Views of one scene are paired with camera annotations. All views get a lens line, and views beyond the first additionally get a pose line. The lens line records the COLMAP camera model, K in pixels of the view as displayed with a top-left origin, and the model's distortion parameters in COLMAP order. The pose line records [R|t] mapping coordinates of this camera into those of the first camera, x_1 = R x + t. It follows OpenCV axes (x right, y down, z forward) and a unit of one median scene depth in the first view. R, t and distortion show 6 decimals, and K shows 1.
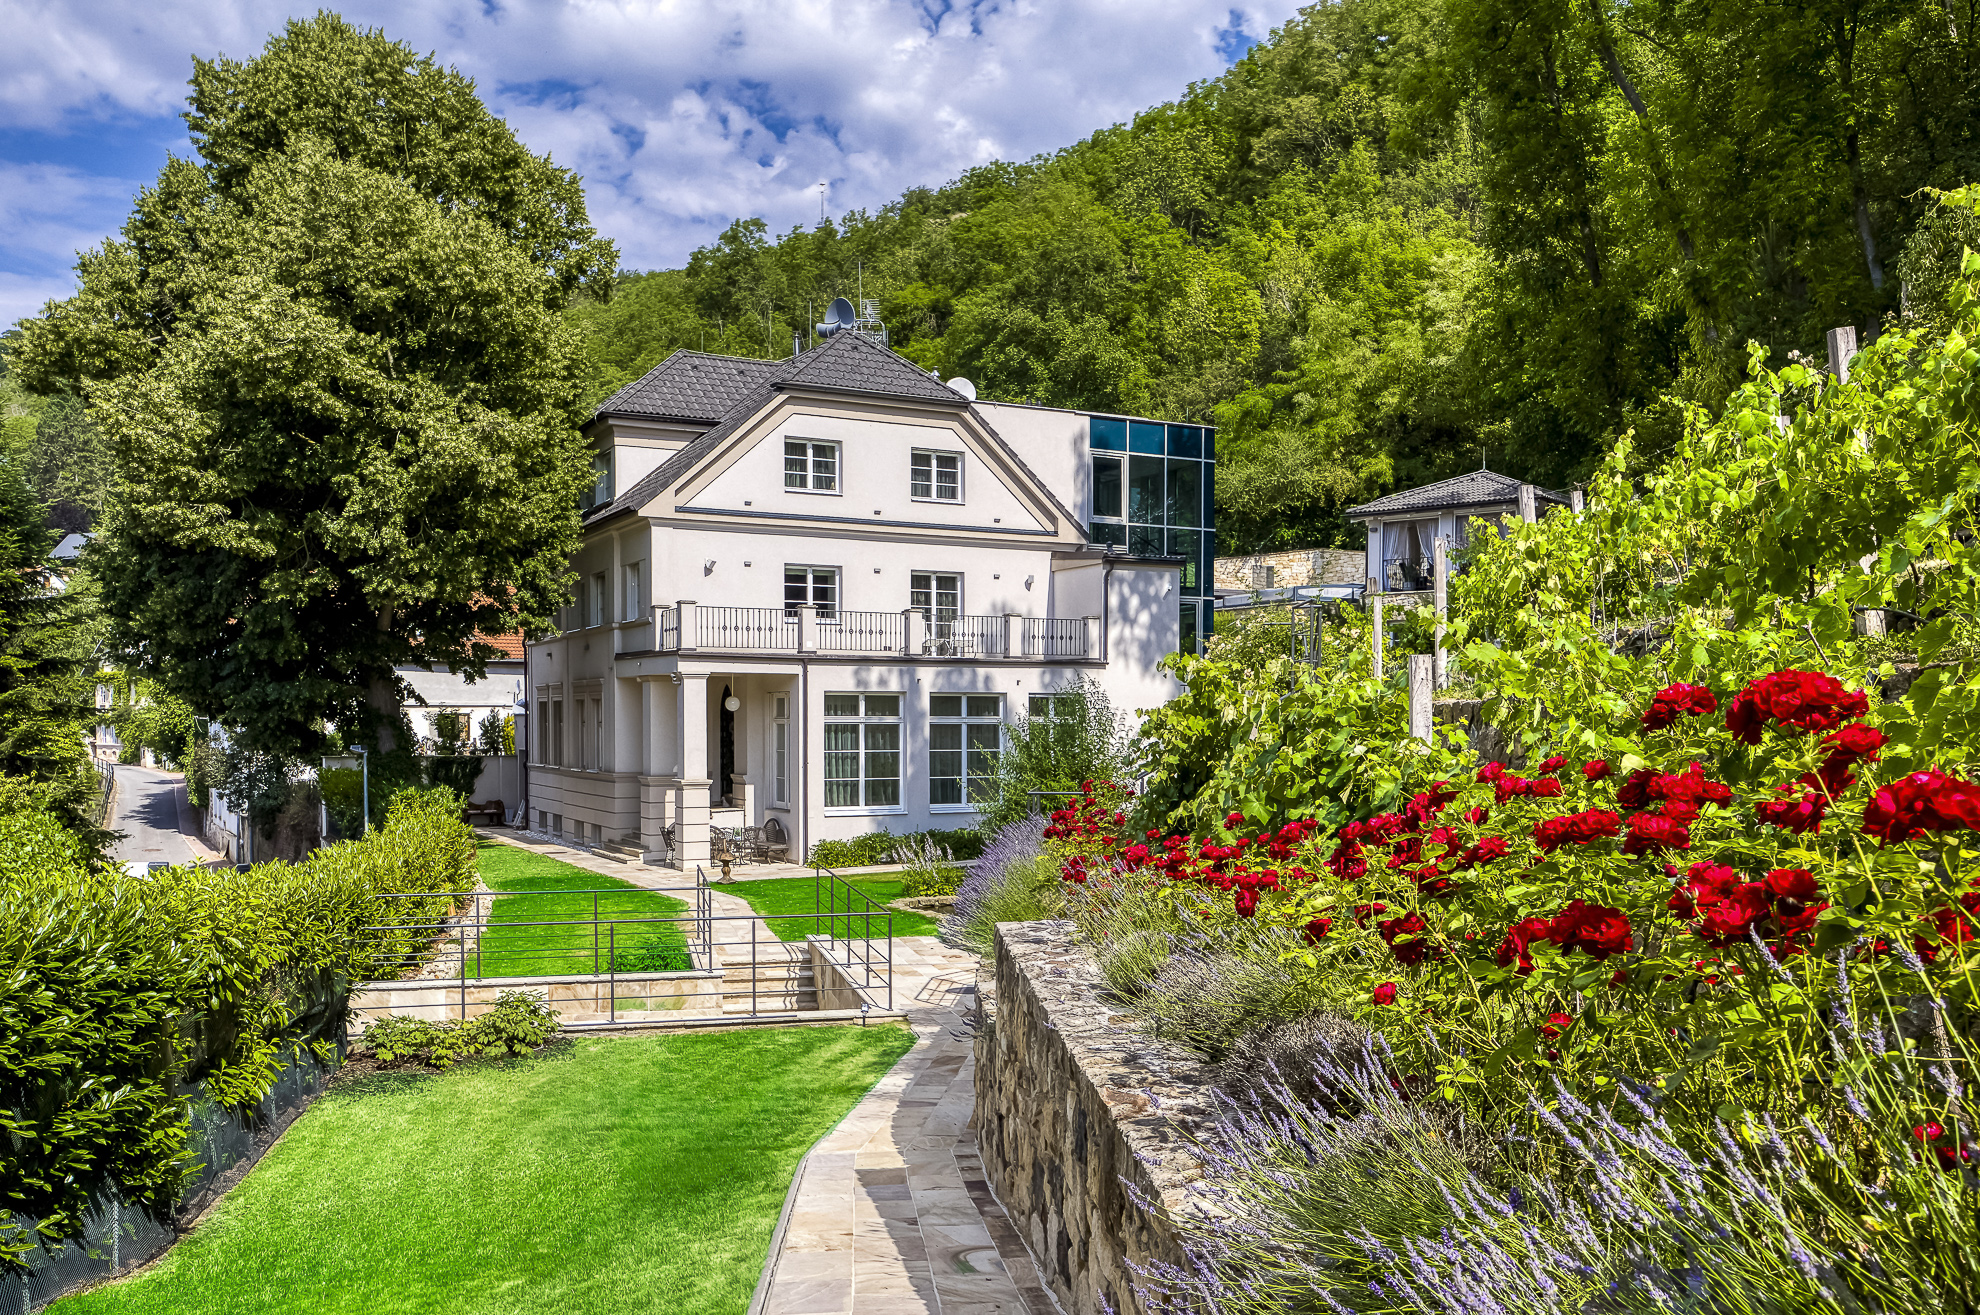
lens RADIAL K [[1591.2, 0, 990.0], [0, 1591.2, 657.5], [0, 0, 1]] dist [0.004354, 0.000210]
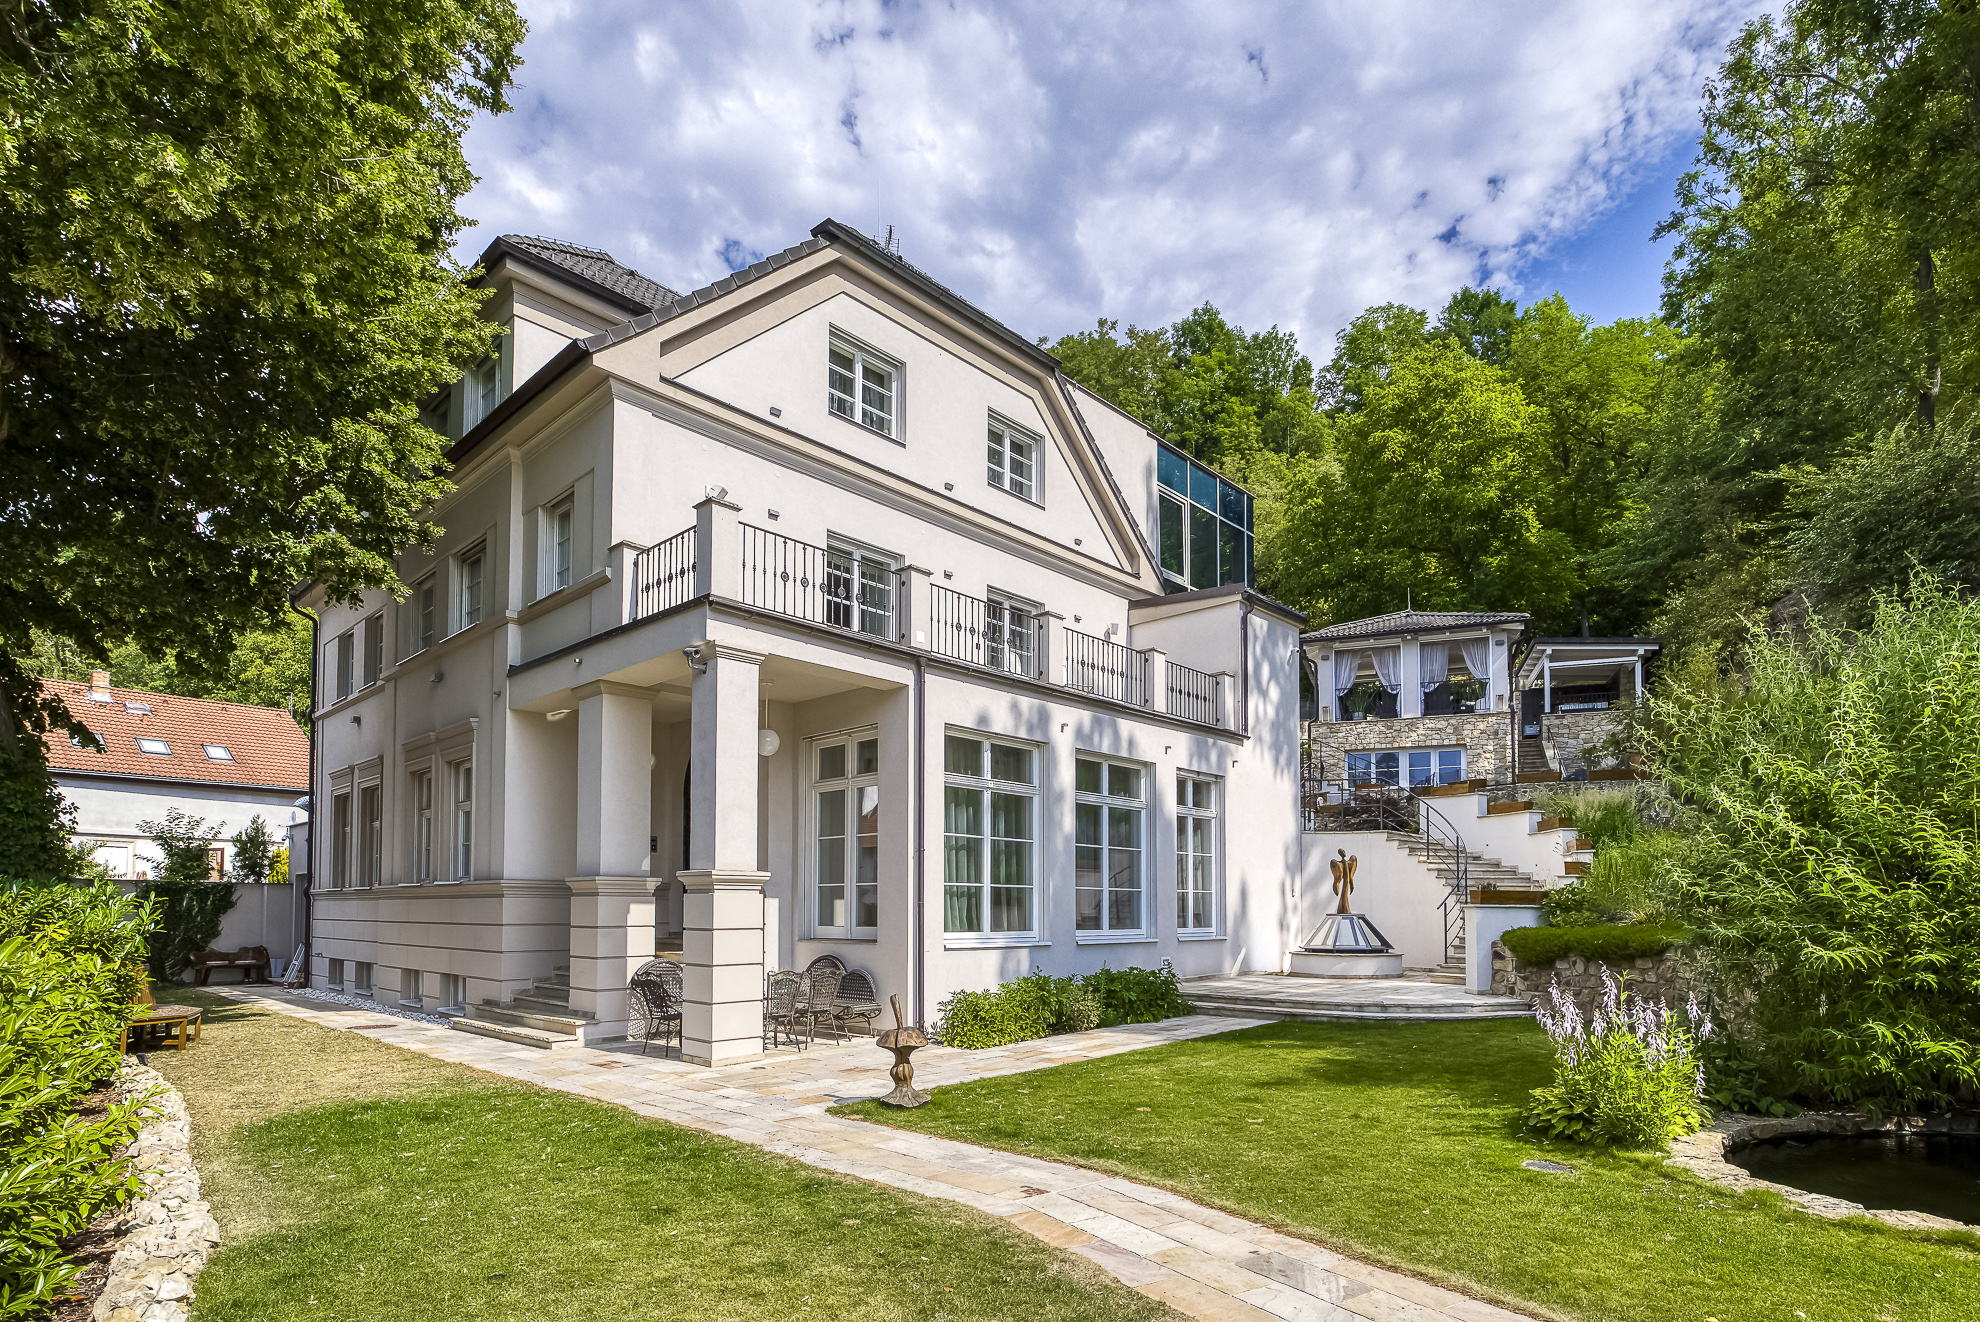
lens RADIAL K [[1015.8, 0, 982.7], [0, 1015.8, 837.7], [0, 0, 1]] dist [-0.001623, -0.000177]
pose [[0.951235, 0.022213, 0.307666, -0.184539], [-0.012496, 0.999360, -0.033518, 0.067316], [-0.308214, 0.028039, 0.950904, 0.607478]]
